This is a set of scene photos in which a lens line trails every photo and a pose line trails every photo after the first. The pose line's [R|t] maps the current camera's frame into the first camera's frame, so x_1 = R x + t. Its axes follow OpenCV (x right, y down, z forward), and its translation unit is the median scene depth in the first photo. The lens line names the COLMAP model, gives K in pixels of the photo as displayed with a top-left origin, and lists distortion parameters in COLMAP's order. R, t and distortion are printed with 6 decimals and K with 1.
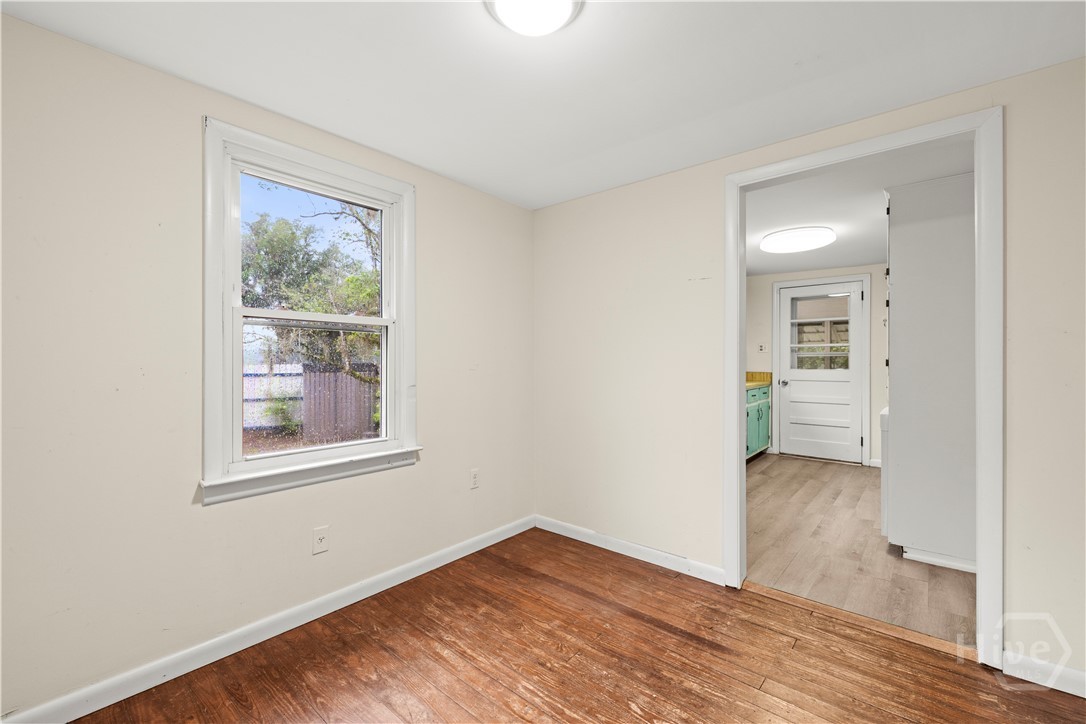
lens RADIAL K [[461.1, 0, 542.7], [0, 461.1, 361.4], [0, 0, 1]] dist [0.000488, 0.000145]
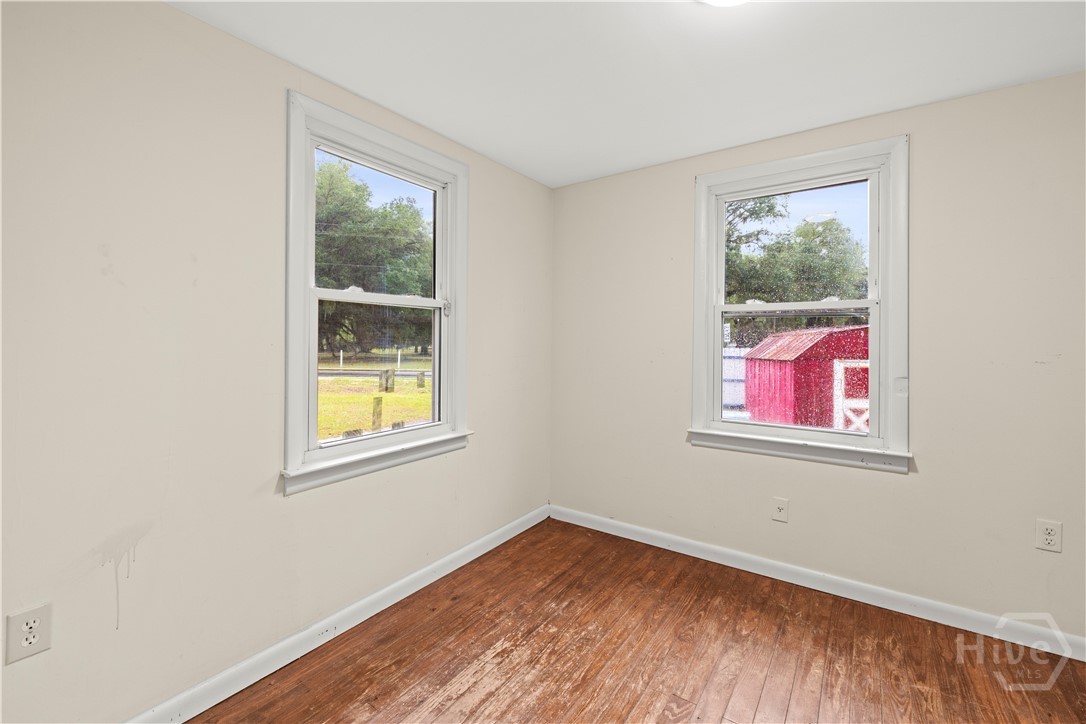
lens RADIAL K [[461.1, 0, 531.8], [0, 461.1, 341.3], [0, 0, 1]] dist [0.000488, 0.000145]
pose [[0.074366, -0.004382, -0.997221, 0.618241], [-0.007468, 0.999960, -0.004951, -0.002773], [0.997203, 0.007816, 0.074330, 0.358007]]
